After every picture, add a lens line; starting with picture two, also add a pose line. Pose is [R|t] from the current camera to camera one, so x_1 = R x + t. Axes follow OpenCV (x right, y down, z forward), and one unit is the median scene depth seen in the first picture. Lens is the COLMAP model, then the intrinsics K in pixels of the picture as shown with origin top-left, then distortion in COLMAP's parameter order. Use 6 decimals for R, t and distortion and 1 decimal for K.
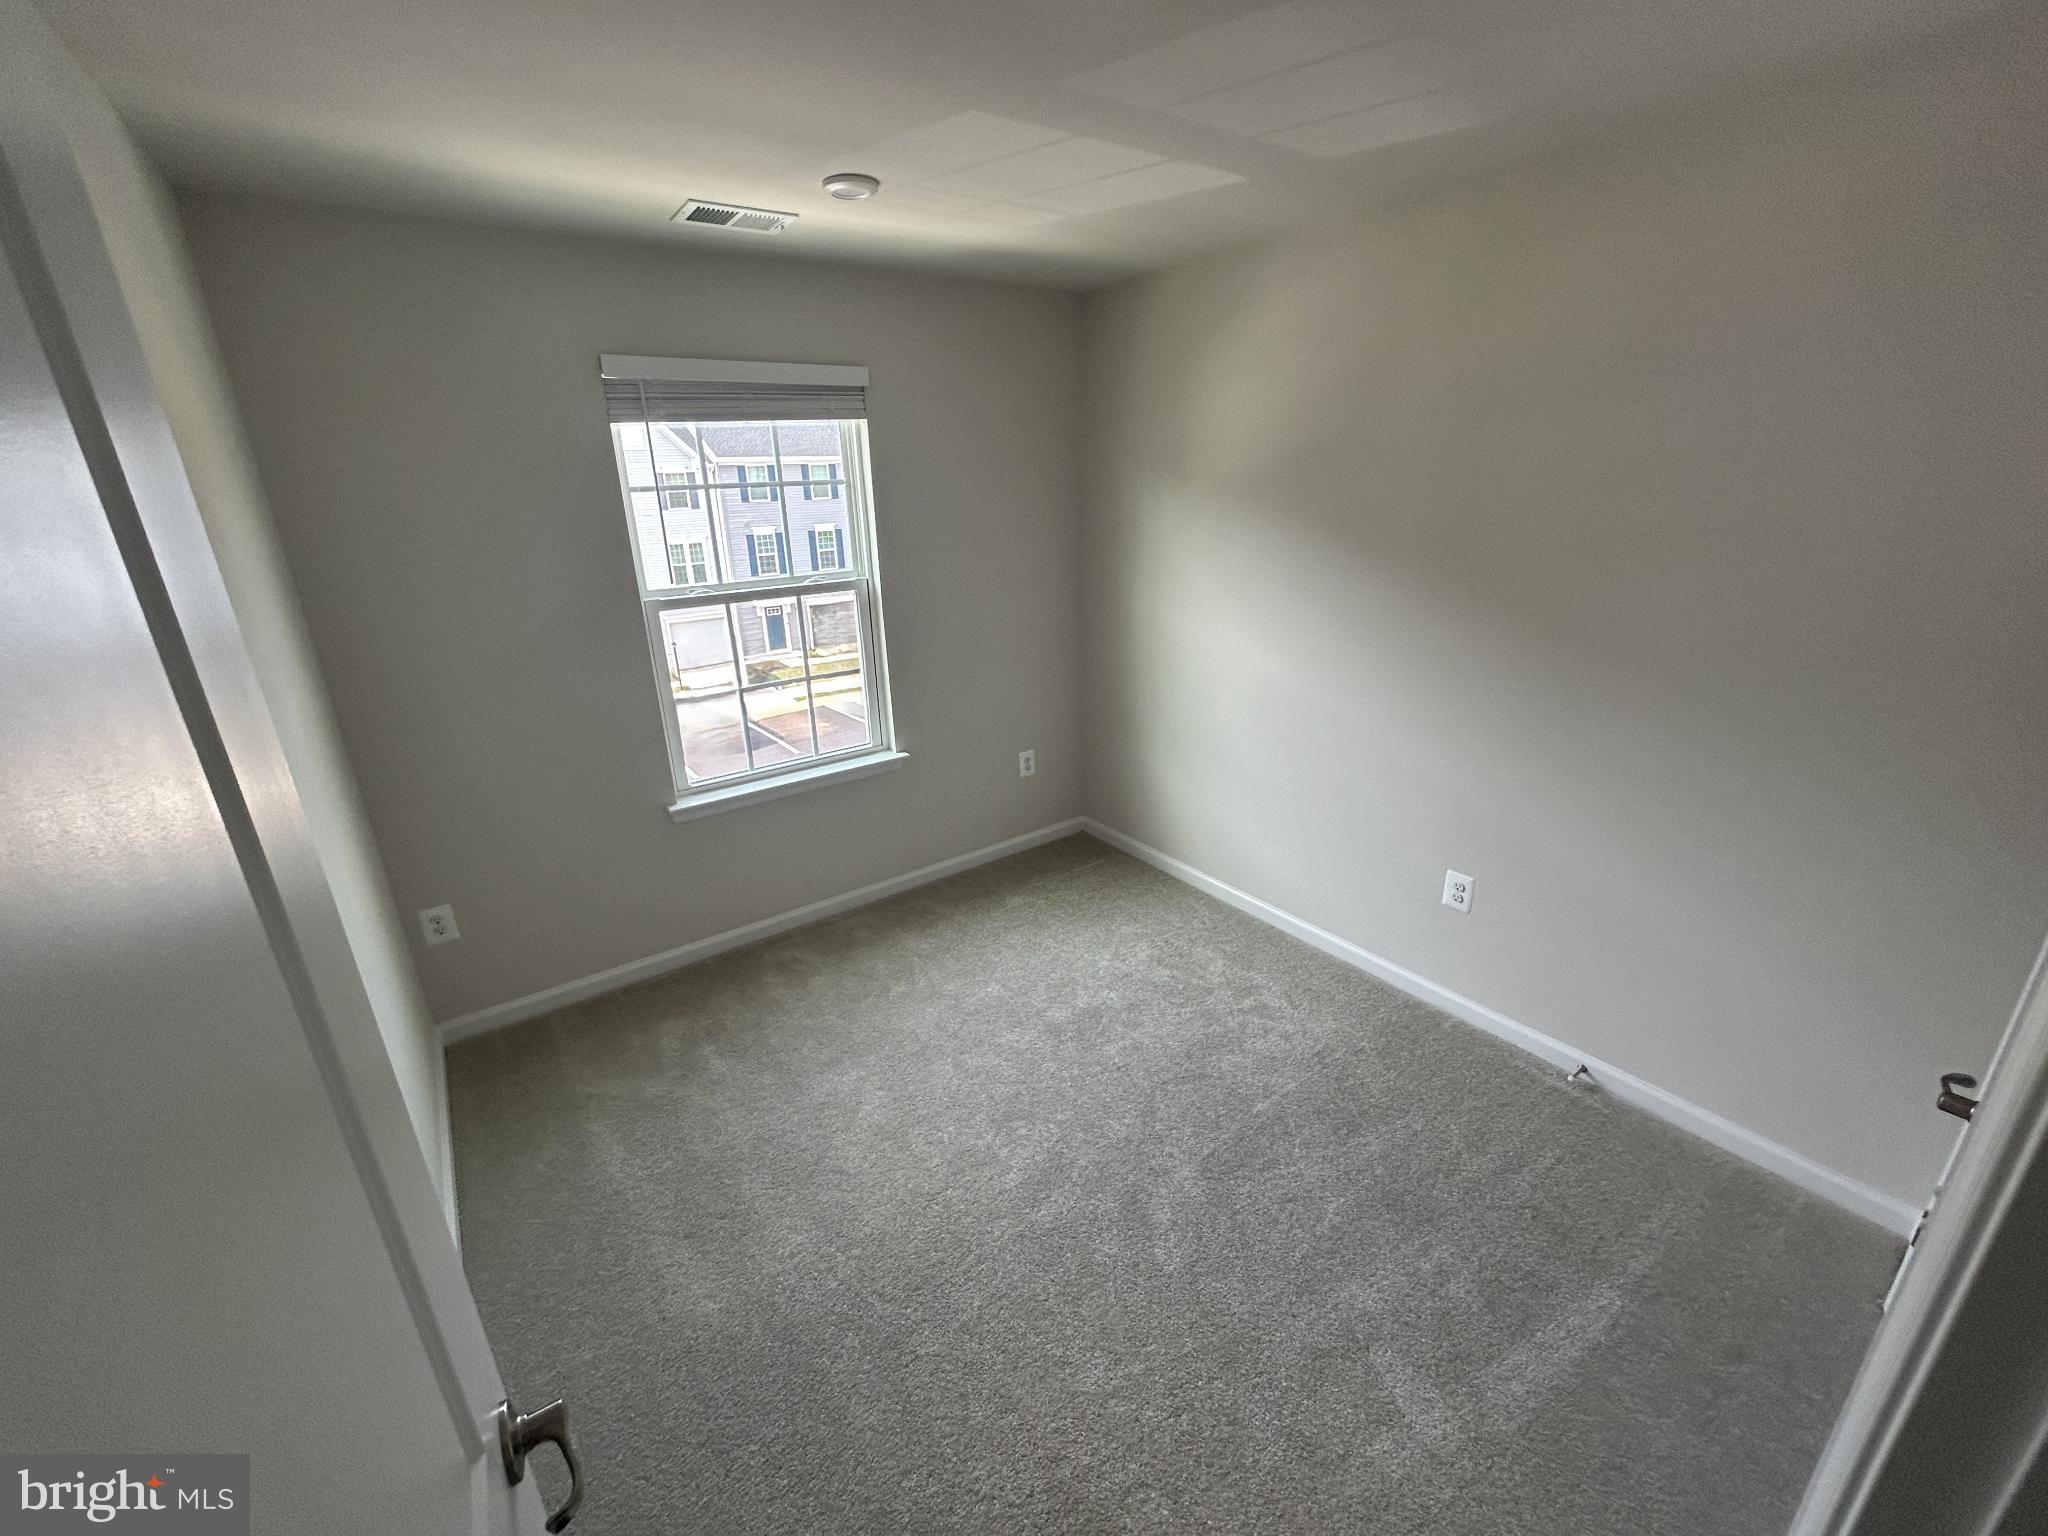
lens RADIAL K [[820.9, 0, 1015.8], [0, 820.9, 767.5], [0, 0, 1]] dist [-0.002276, 0.000235]
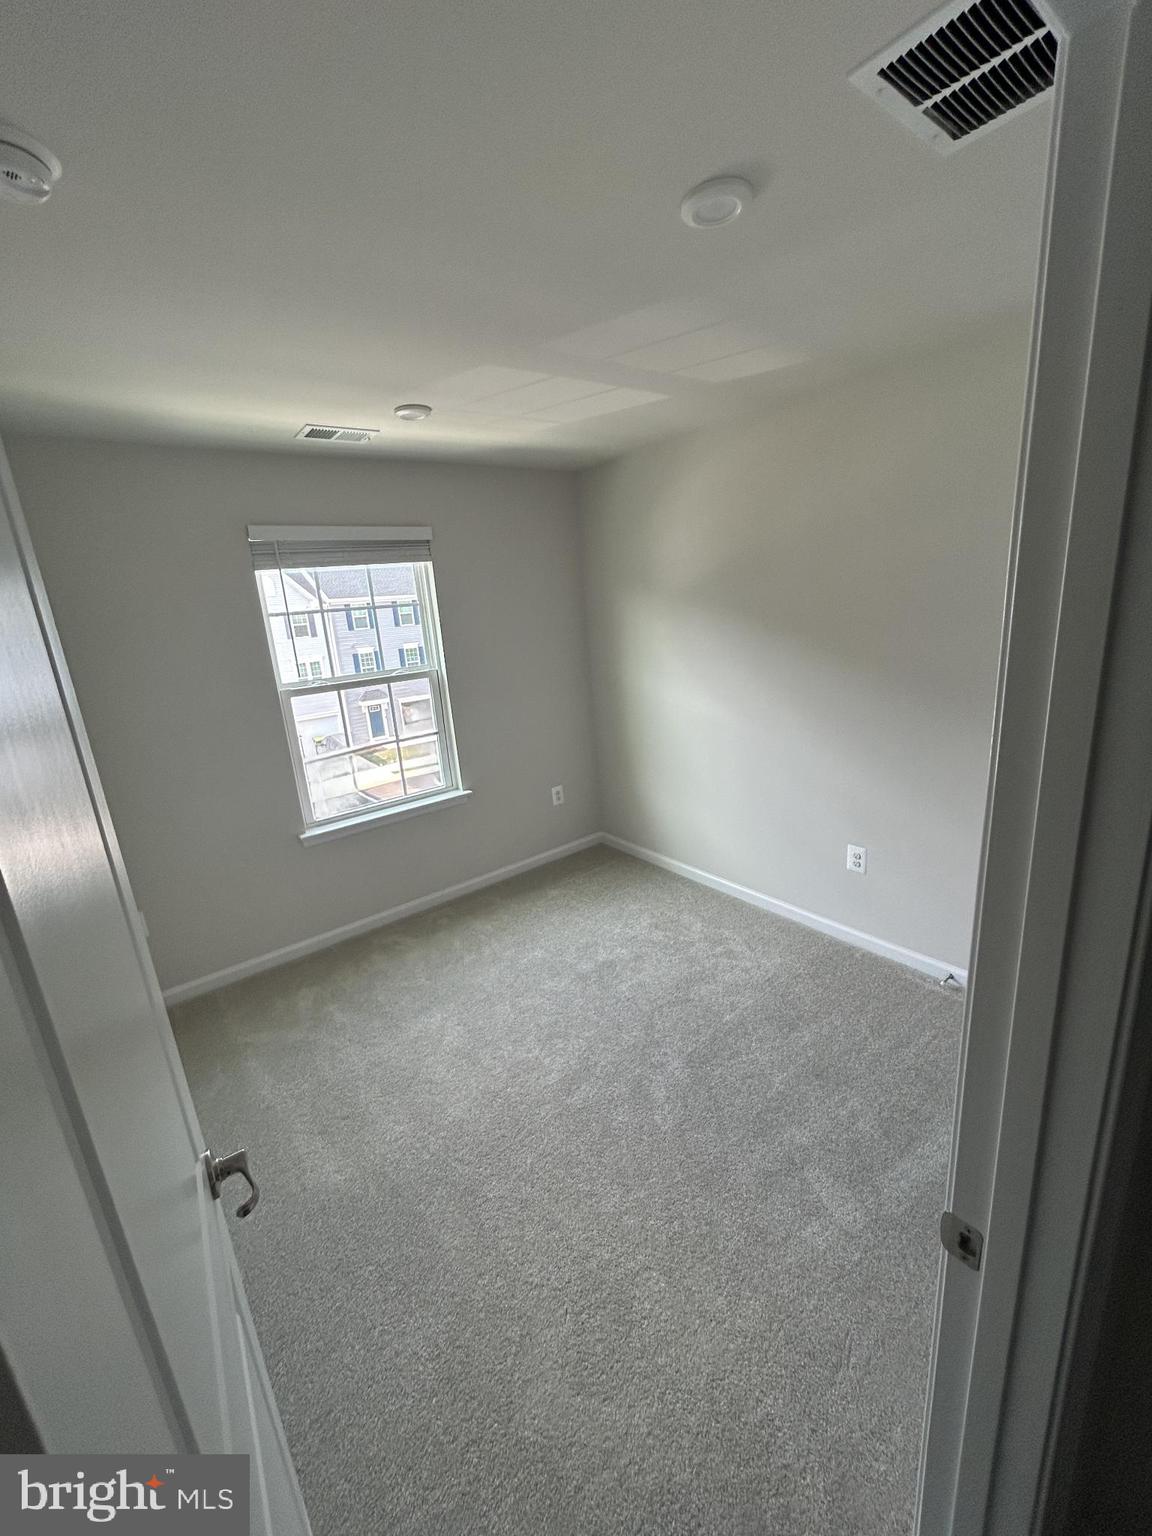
lens RADIAL K [[615.7, 0, 575.2], [0, 615.7, 764.8], [0, 0, 1]] dist [-0.002276, 0.000235]
pose [[0.998109, -0.055524, 0.026388, 0.031484], [0.057536, 0.994898, -0.082872, 0.052884], [-0.021652, 0.084233, 0.996211, -0.084780]]
